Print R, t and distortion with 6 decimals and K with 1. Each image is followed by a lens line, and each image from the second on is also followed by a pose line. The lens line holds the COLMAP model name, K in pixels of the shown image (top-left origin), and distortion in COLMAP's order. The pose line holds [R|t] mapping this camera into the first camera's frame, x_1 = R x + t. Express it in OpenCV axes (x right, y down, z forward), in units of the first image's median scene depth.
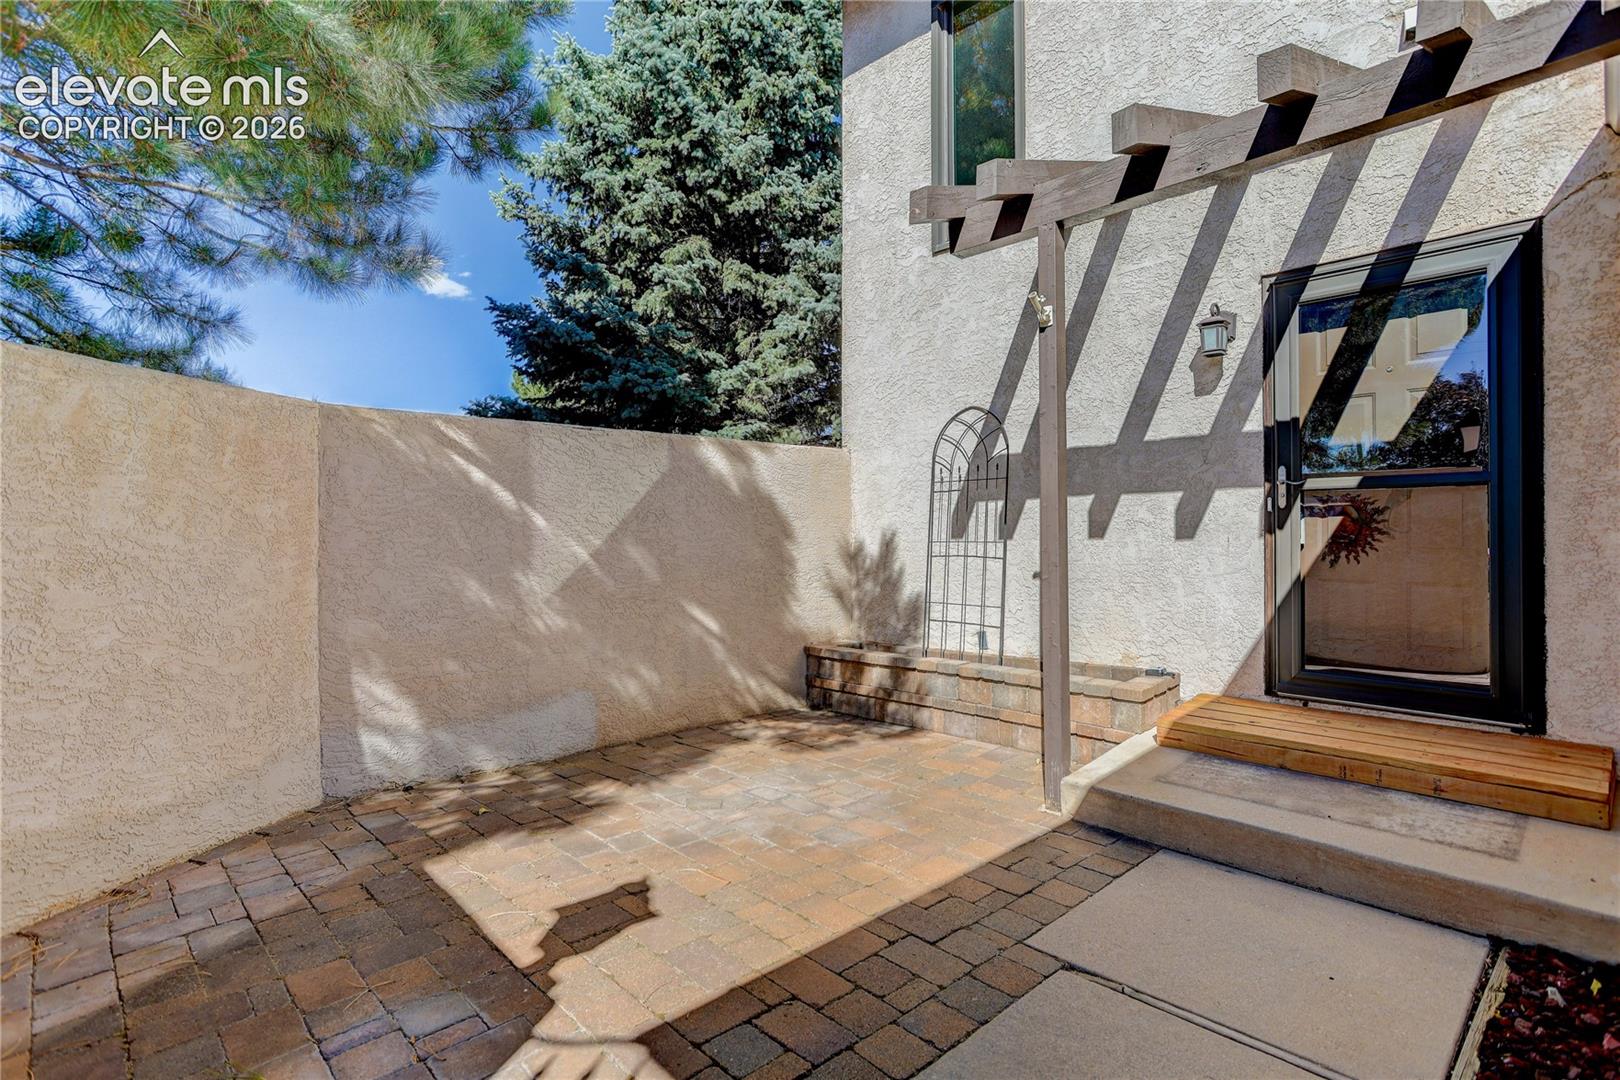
lens RADIAL K [[786.7, 0, 800.9], [0, 786.7, 524.8], [0, 0, 1]] dist [-0.032603, 0.013877]
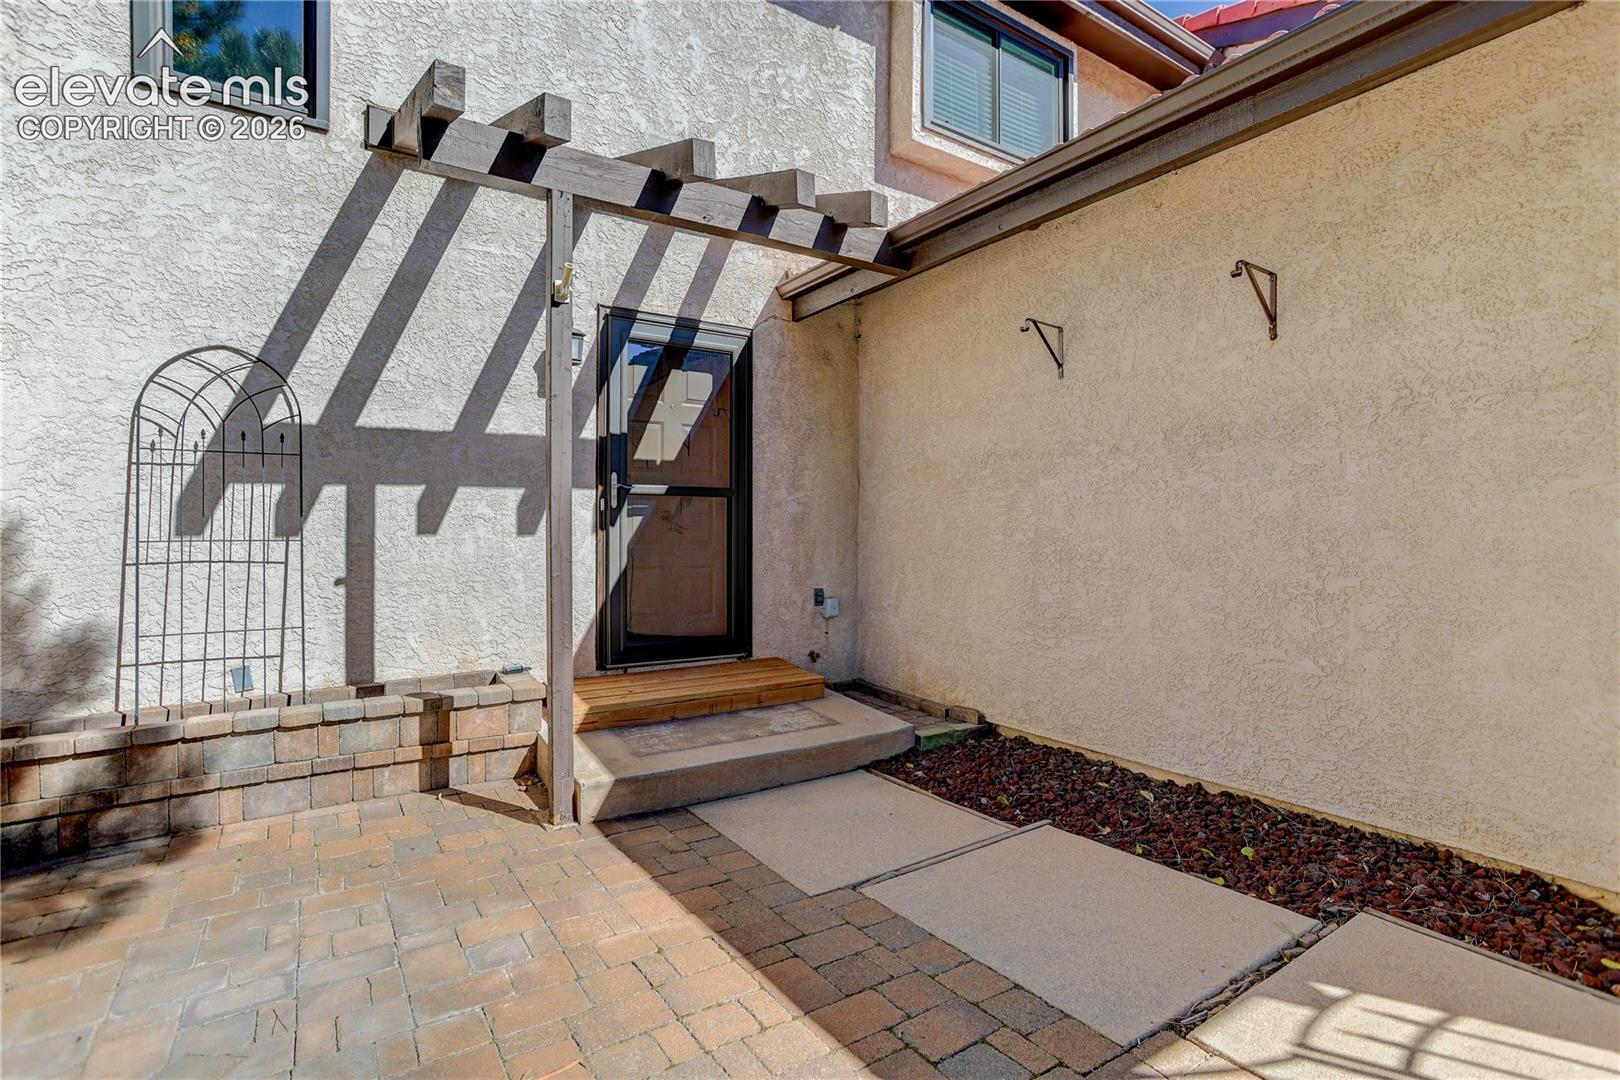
lens RADIAL K [[786.7, 0, 801.4], [0, 786.7, 537.6], [0, 0, 1]] dist [-0.032603, 0.013877]
pose [[0.170585, -0.002804, 0.985339, -0.478923], [-0.009420, 0.999946, 0.004477, 0.014279], [-0.985298, -0.010046, 0.170549, 0.493638]]
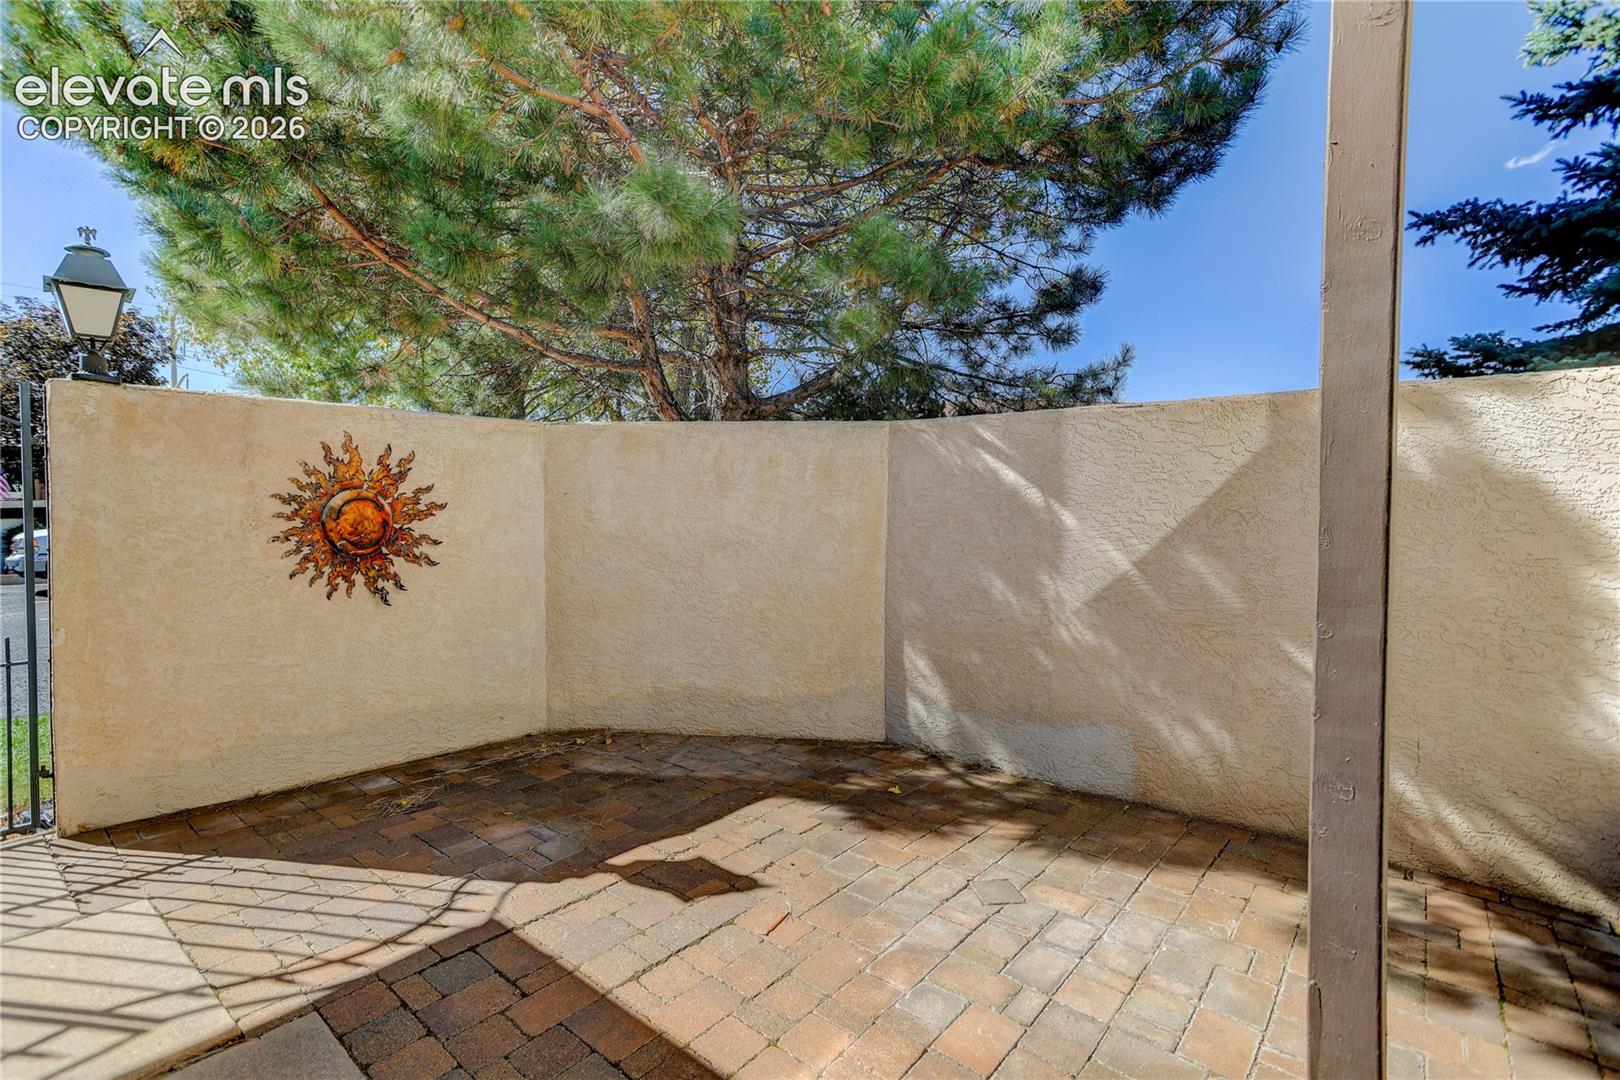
lens RADIAL K [[786.7, 0, 813.5], [0, 786.7, 529.1], [0, 0, 1]] dist [-0.032603, 0.013877]
pose [[0.124473, 0.043087, -0.991287, 0.561907], [0.005292, 0.999014, 0.044087, -0.038781], [0.992209, -0.010733, 0.124122, 0.663232]]
